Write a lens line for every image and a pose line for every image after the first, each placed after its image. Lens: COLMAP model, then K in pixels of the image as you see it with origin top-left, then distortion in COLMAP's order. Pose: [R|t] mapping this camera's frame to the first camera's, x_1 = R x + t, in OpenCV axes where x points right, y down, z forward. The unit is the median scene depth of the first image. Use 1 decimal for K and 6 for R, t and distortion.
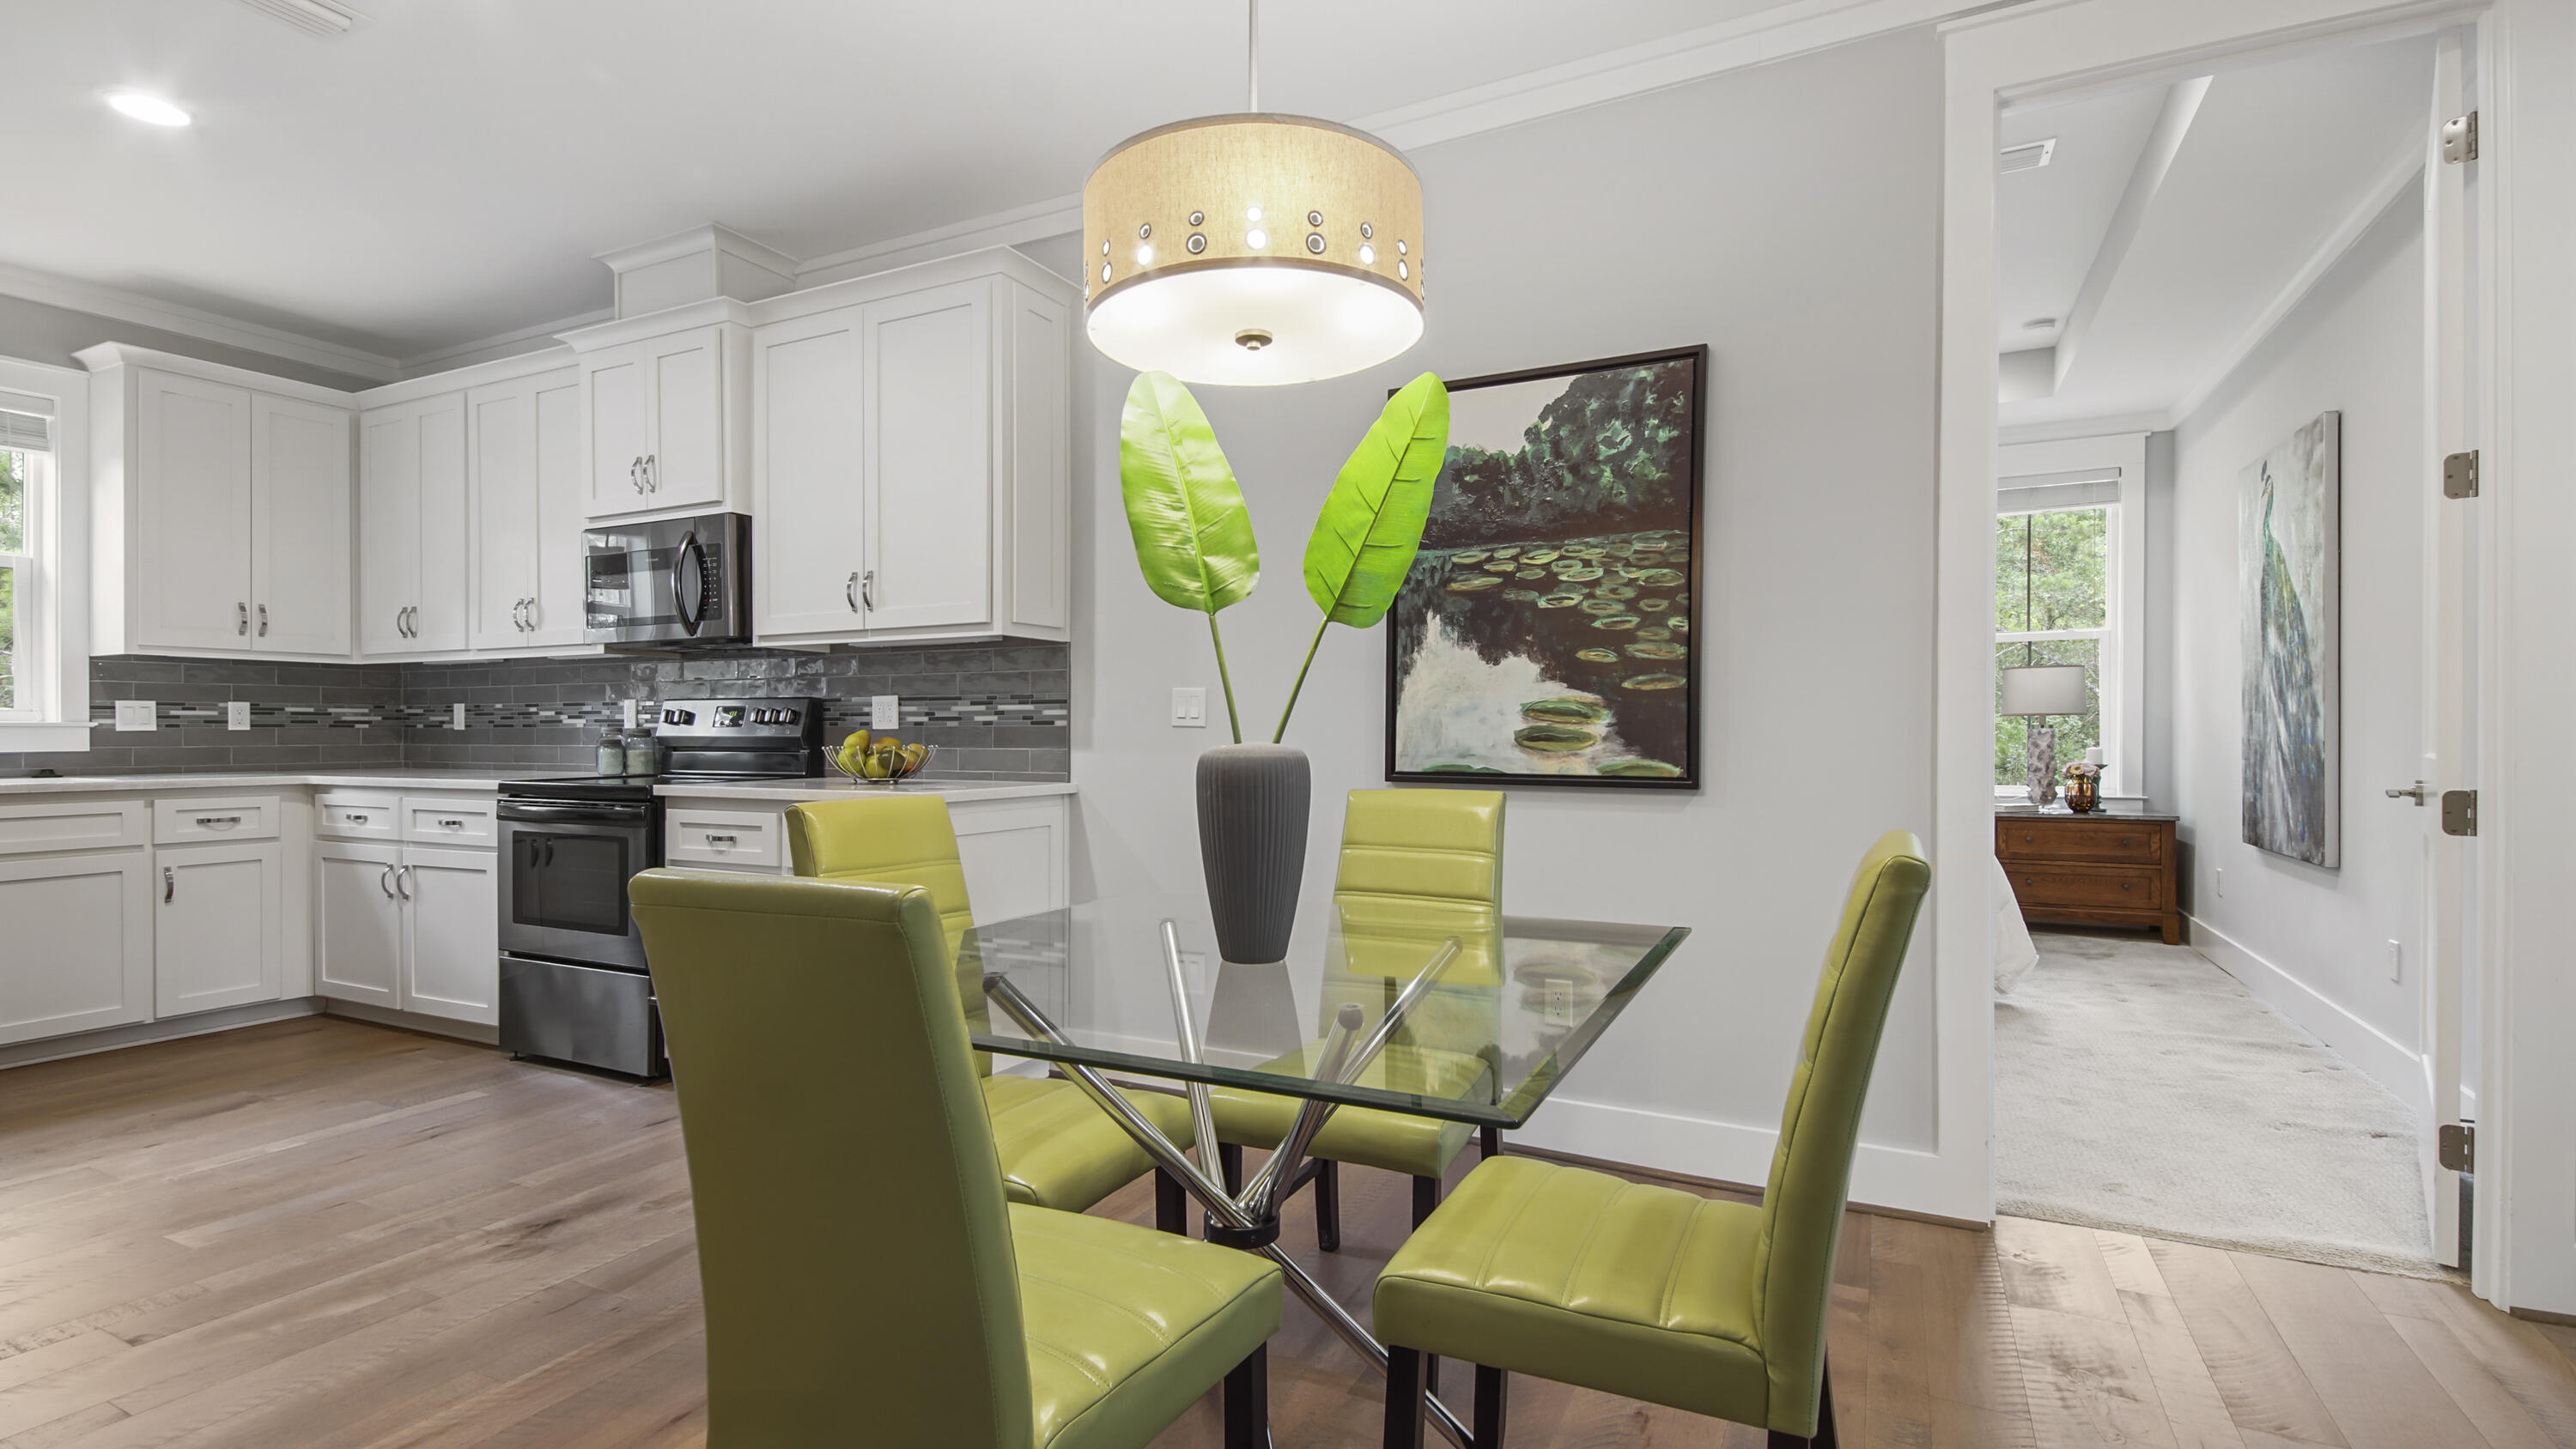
lens RADIAL K [[1154.9, 0, 1301.1], [0, 1154.9, 737.3], [0, 0, 1]] dist [0.037835, 0.000065]
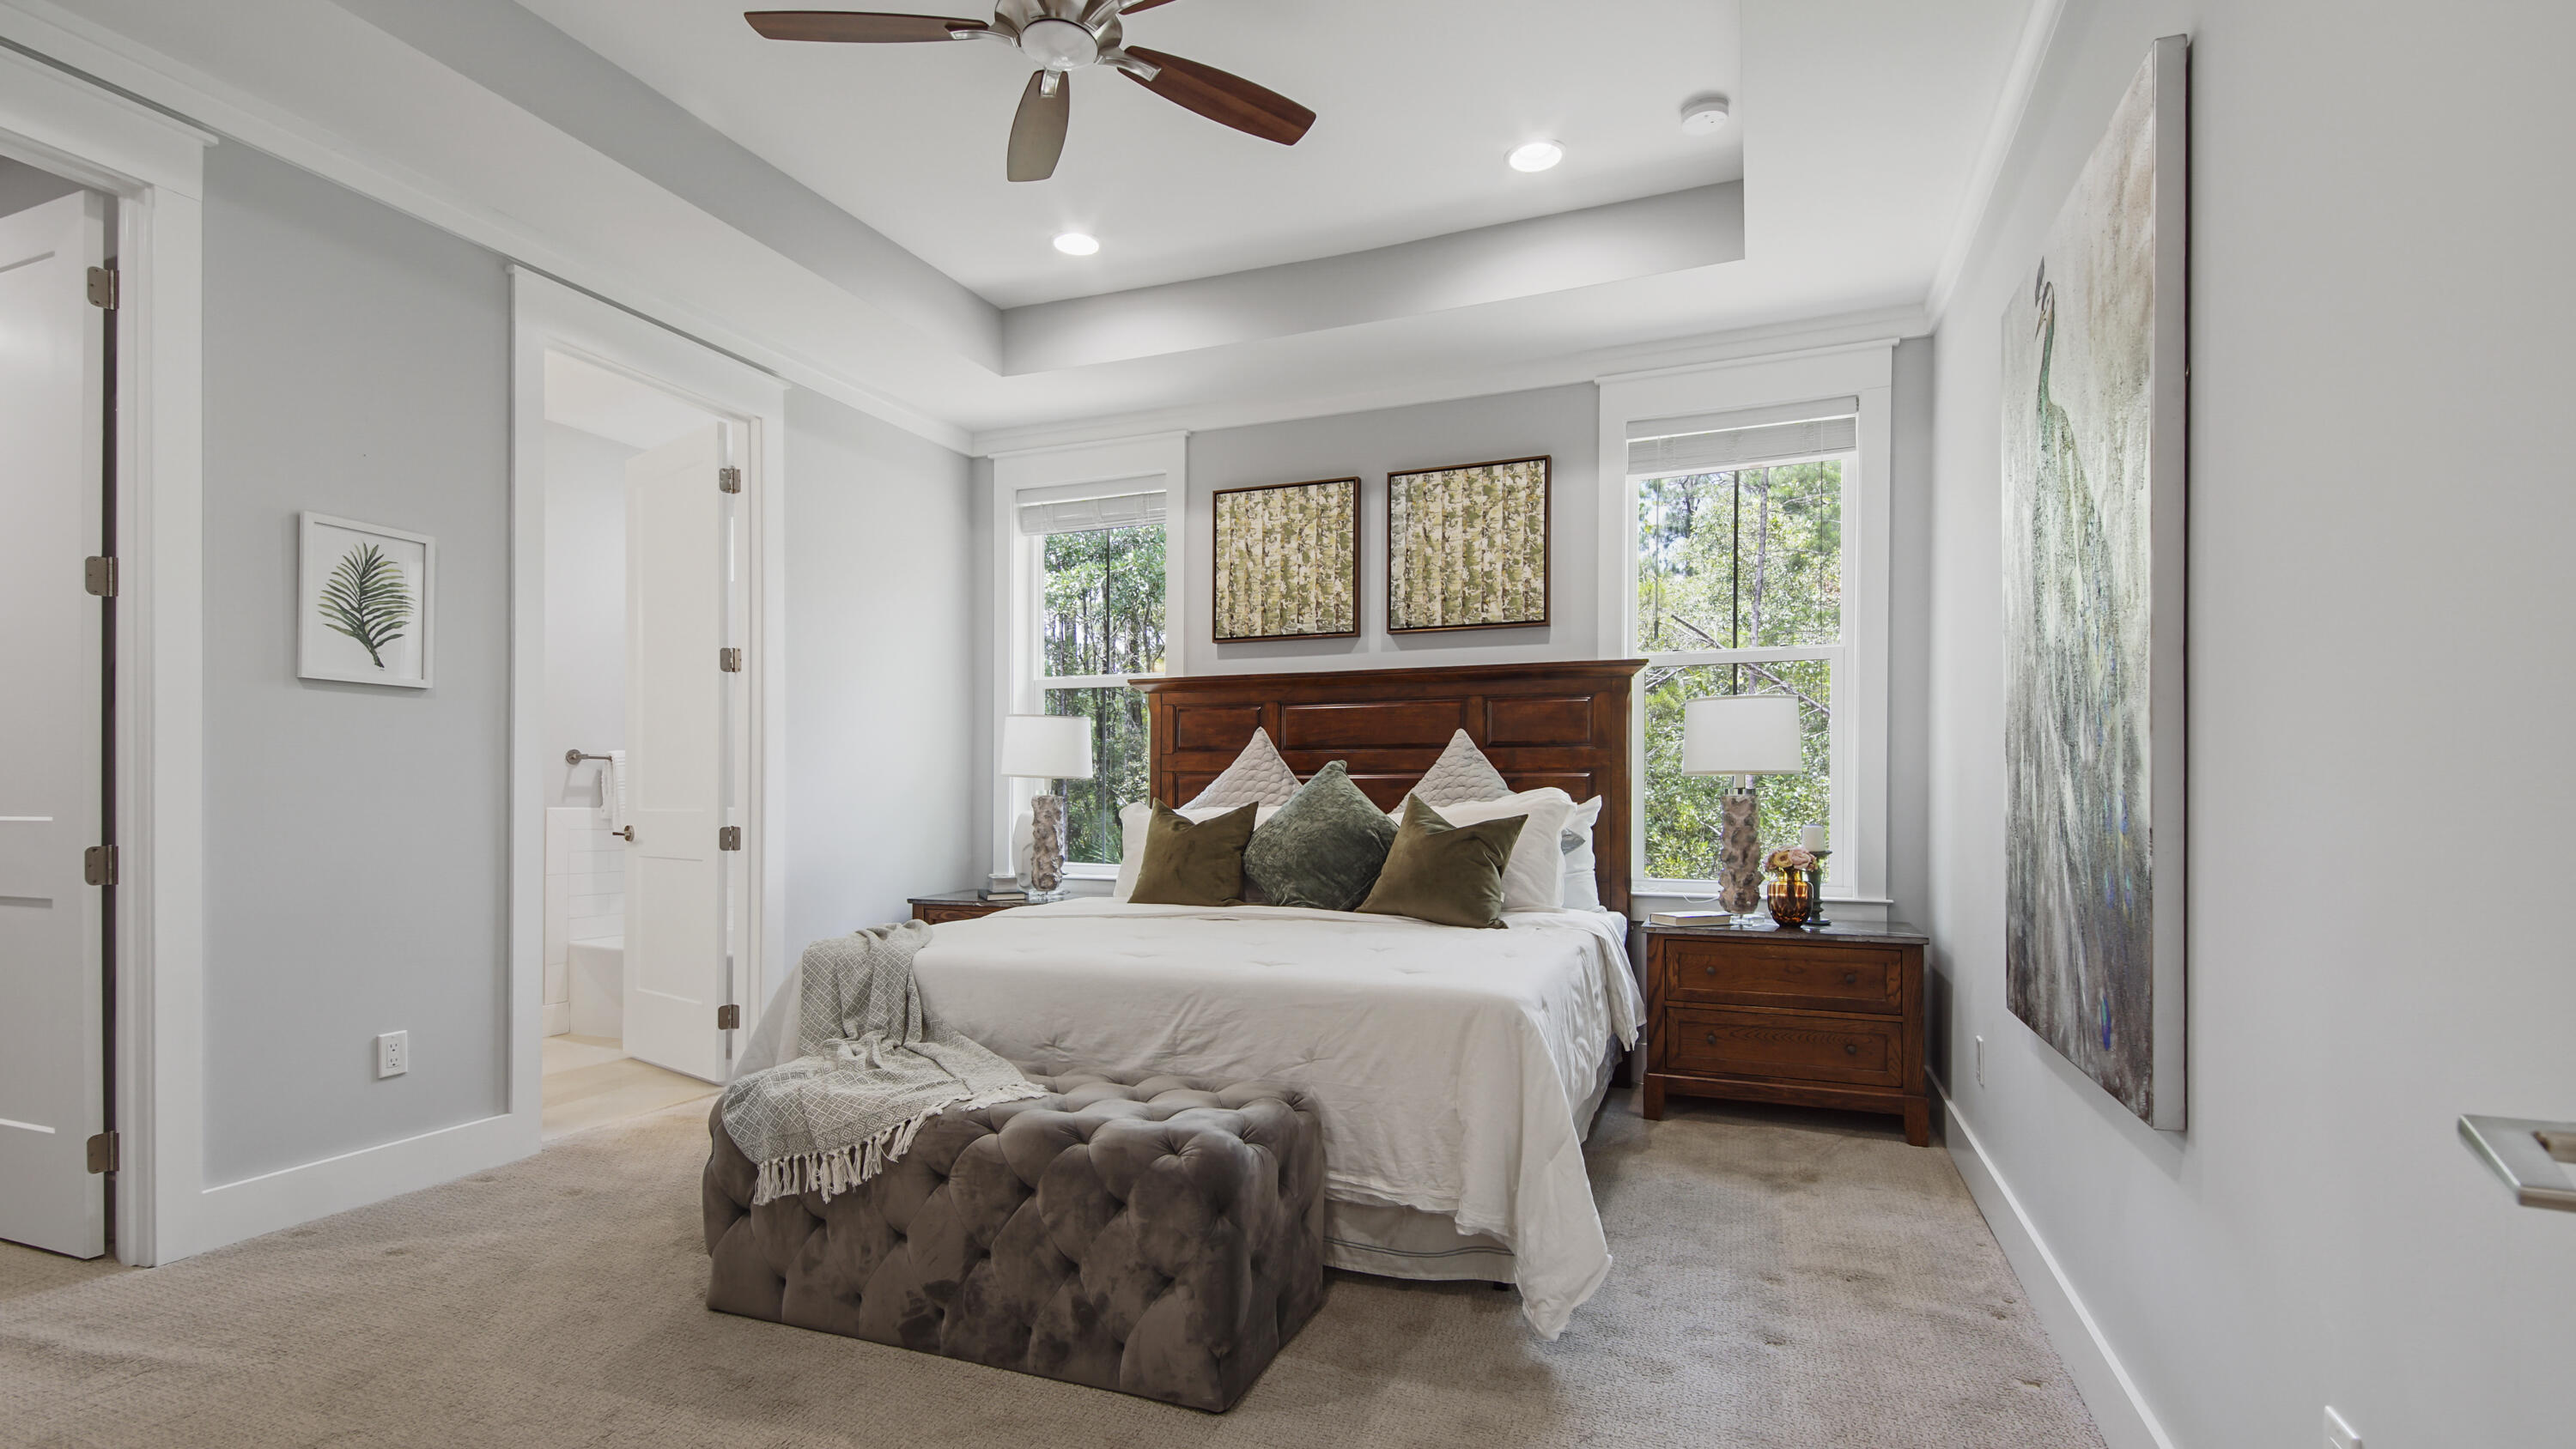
lens RADIAL K [[1134.5, 0, 1303.8], [0, 1134.5, 792.2], [0, 0, 1]] dist [0.036805, -0.000254]
pose [[0.996205, 0.004962, 0.086895, 0.493027], [-0.004458, 0.999972, -0.005990, -0.005067], [-0.086923, 0.005580, 0.996199, 0.578422]]
